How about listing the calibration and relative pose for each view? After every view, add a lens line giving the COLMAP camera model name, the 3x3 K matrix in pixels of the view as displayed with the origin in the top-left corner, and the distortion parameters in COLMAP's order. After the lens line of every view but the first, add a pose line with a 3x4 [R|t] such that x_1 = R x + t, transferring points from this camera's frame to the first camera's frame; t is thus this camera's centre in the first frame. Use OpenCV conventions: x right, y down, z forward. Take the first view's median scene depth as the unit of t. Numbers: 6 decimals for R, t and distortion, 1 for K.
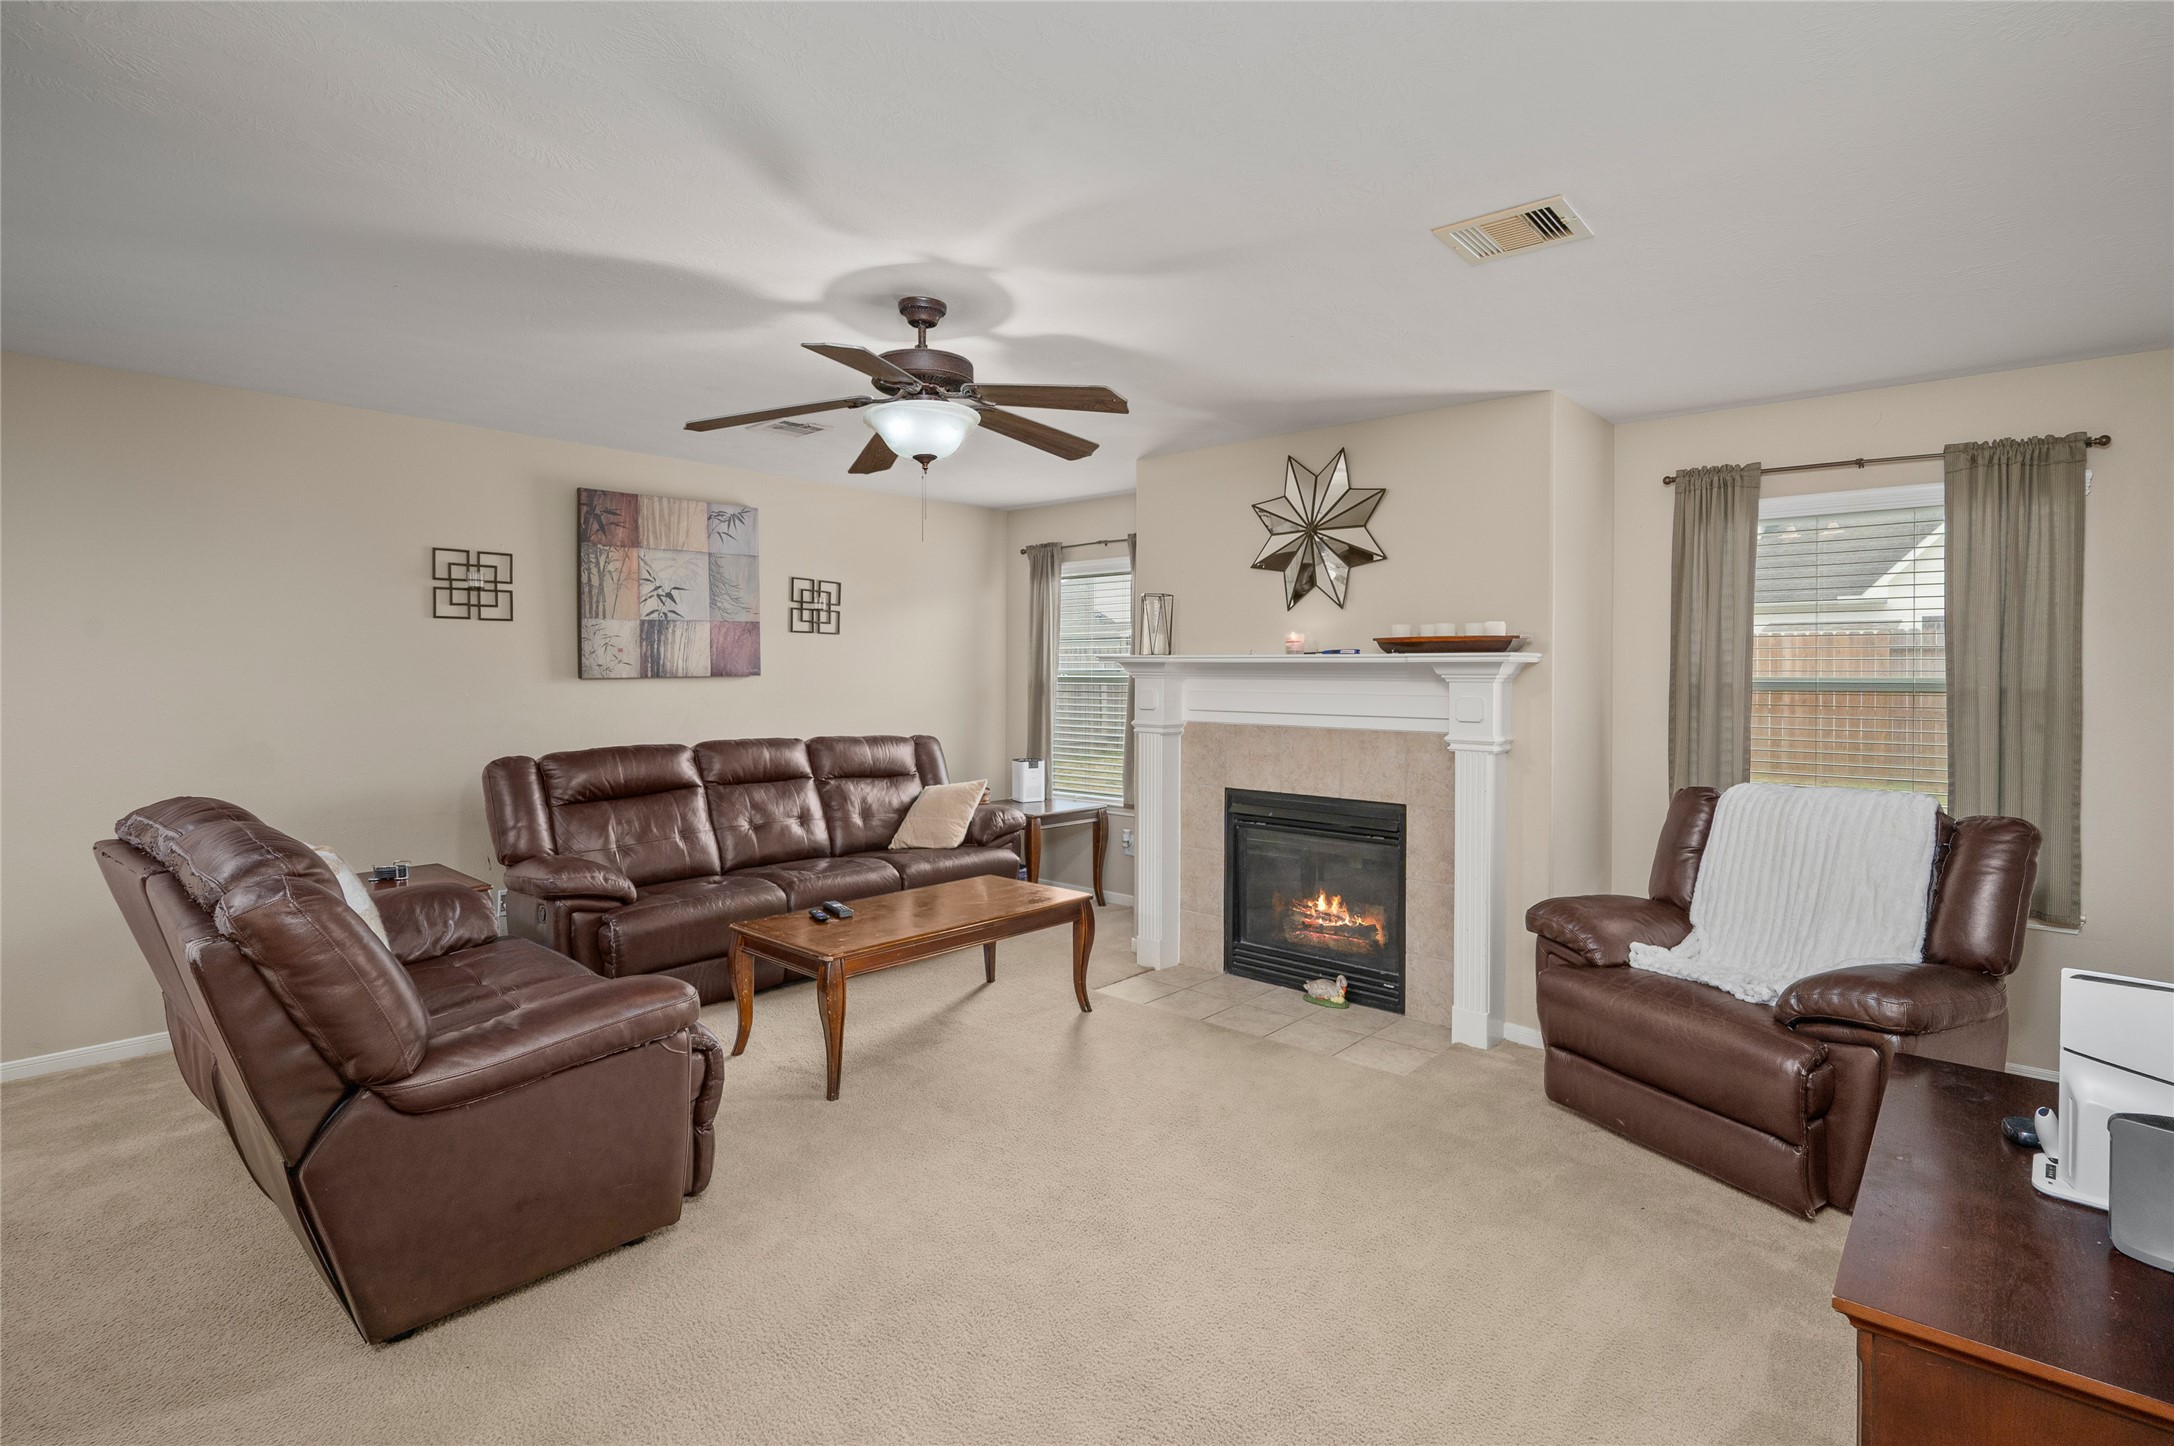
lens RADIAL K [[1049.0, 0, 1171.9], [0, 1049.0, 671.3], [0, 0, 1]] dist [-0.001353, -0.000307]
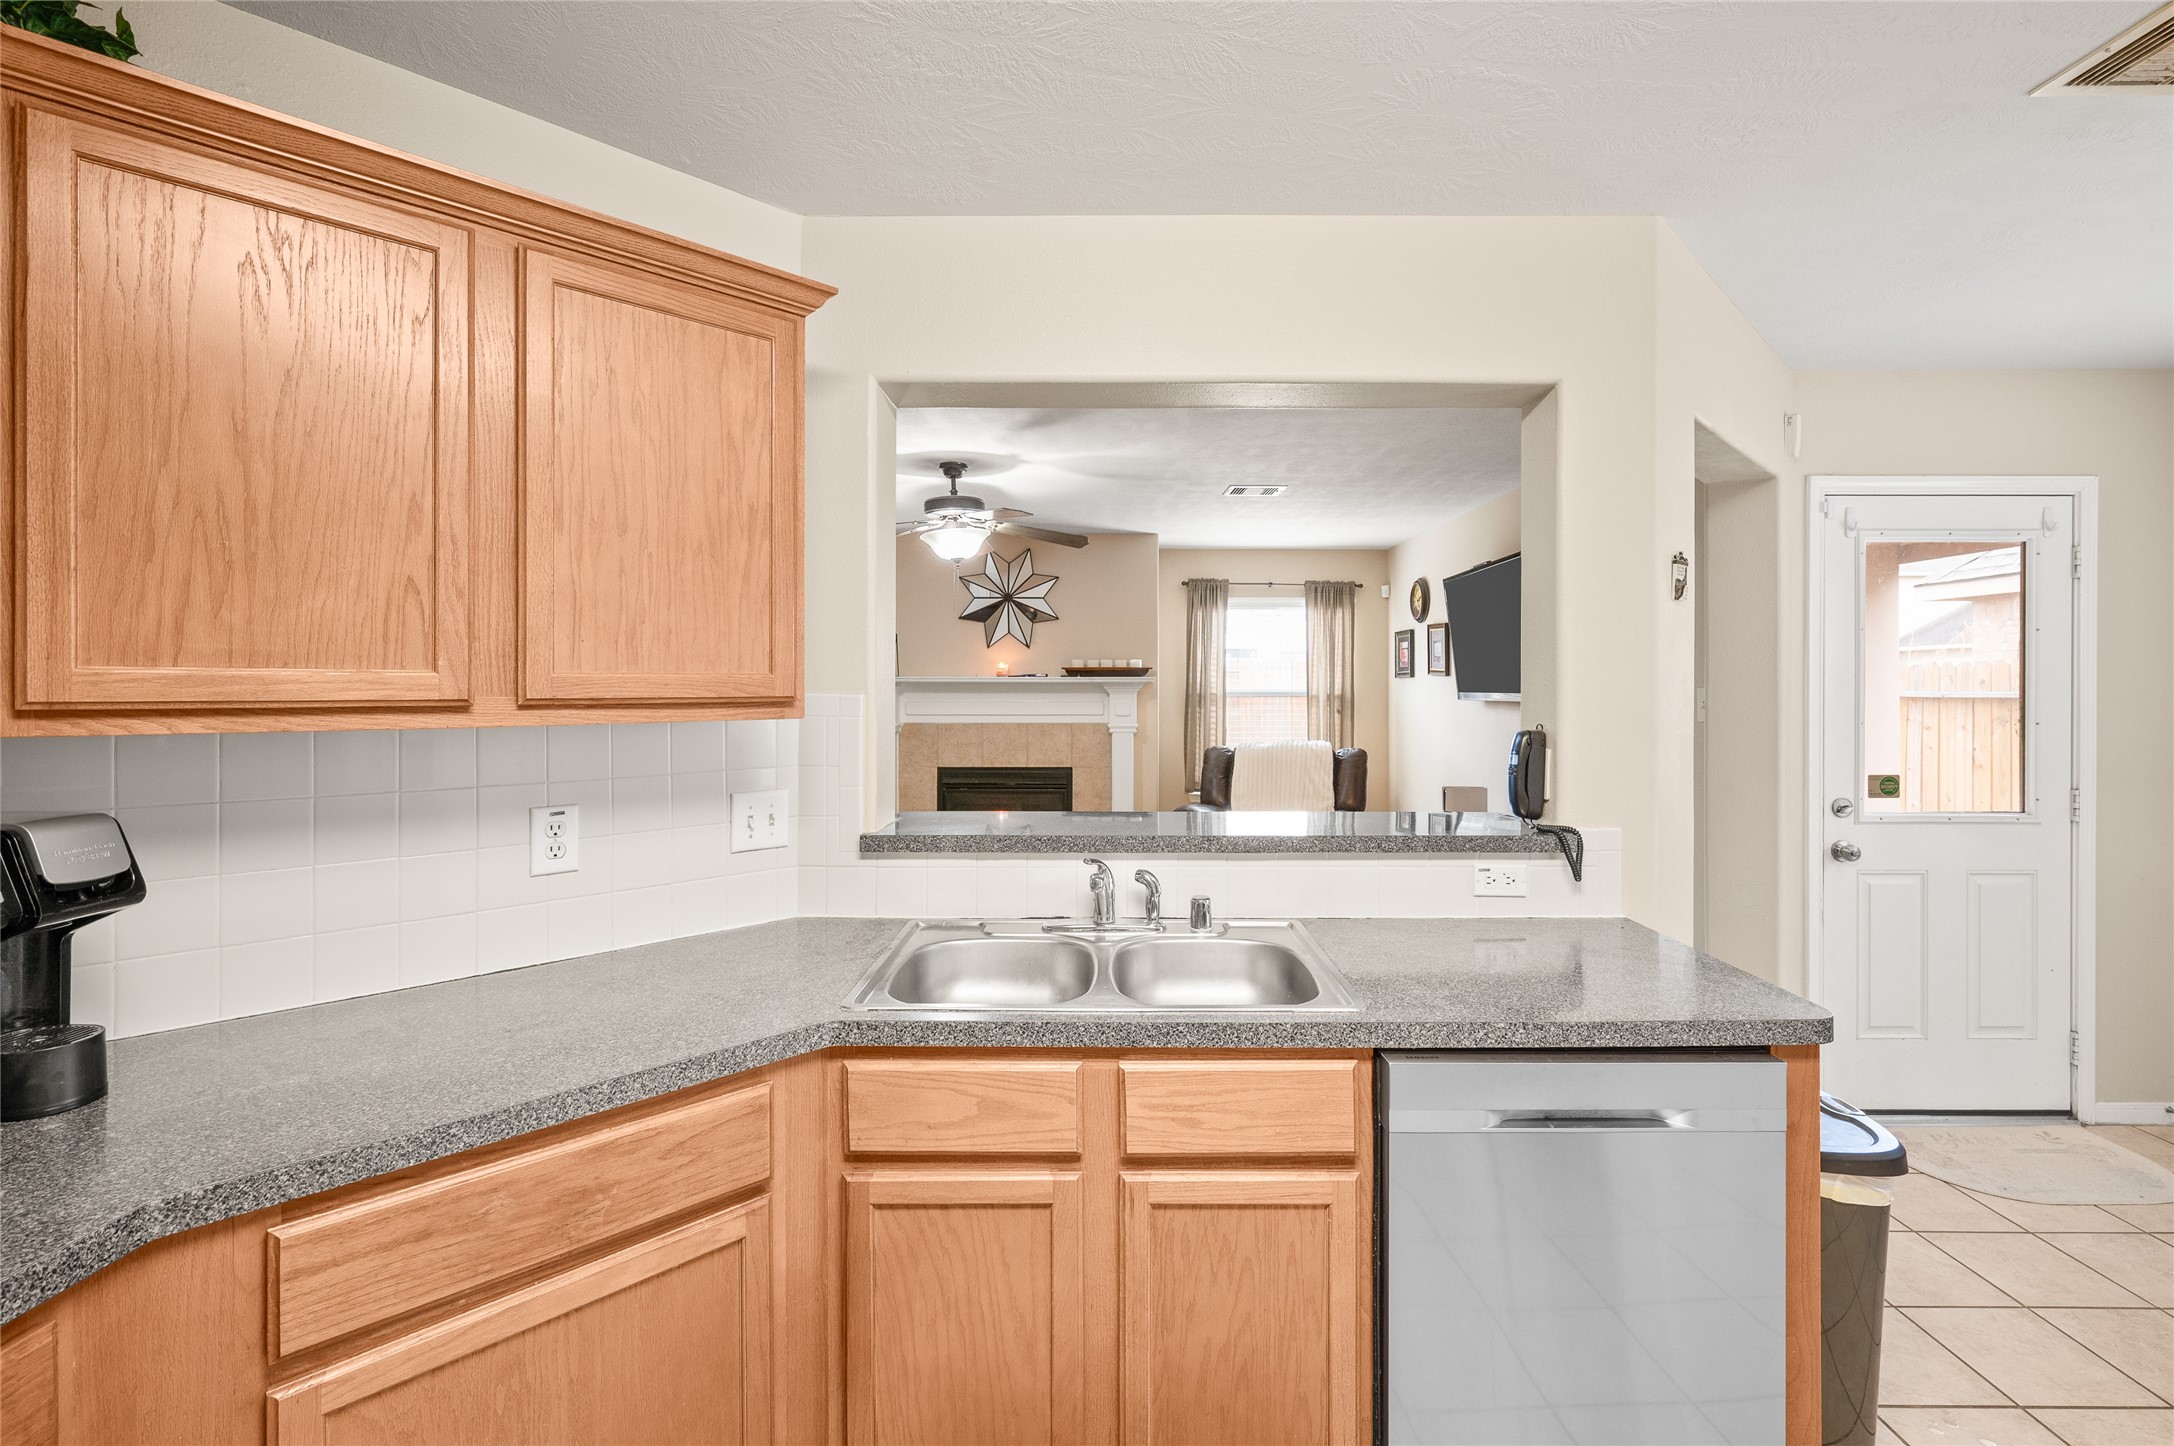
lens RADIAL K [[946.2, 0, 1099.2], [0, 946.2, 688.6], [0, 0, 1]] dist [0.002041, -0.000482]
pose [[0.771235, -0.005679, 0.636525, -0.689300], [0.003007, 0.999982, 0.005278, -0.005794], [-0.636543, -0.002156, 0.771238, -0.187187]]
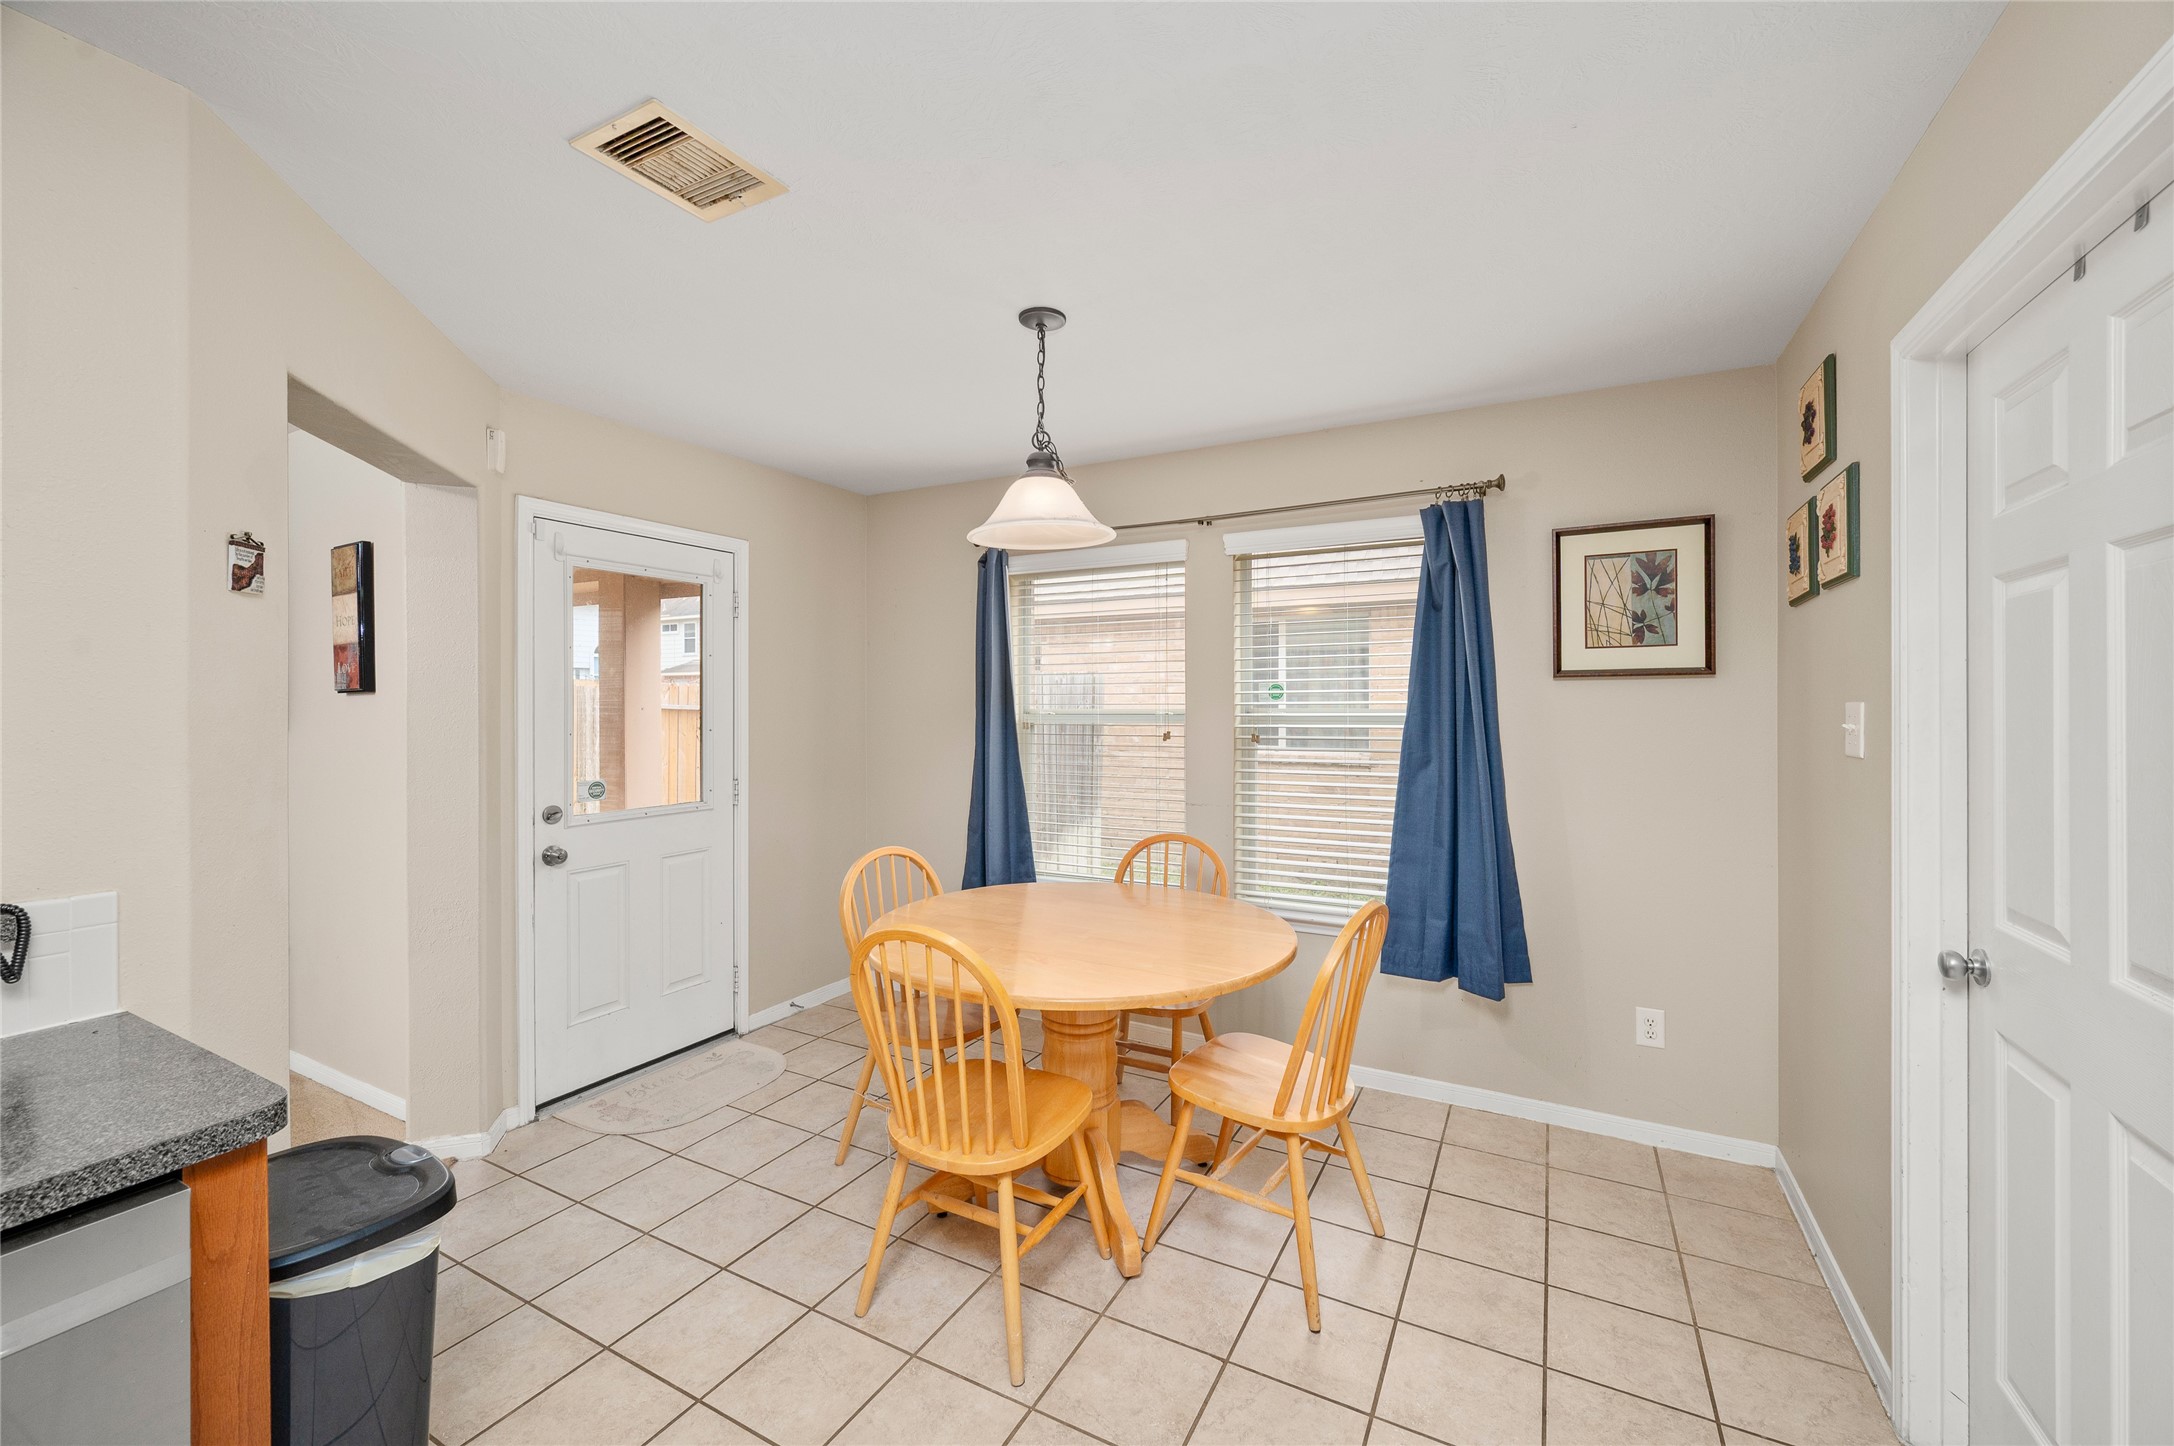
lens RADIAL K [[870.2, 0, 1092.8], [0, 870.2, 702.3], [0, 0, 1]] dist [-0.000385, 0.000141]
pose [[-0.204263, -0.004796, 0.978904, -0.574597], [-0.000403, 0.999988, 0.004815, -0.003925], [-0.978916, 0.000589, -0.204263, -0.271249]]
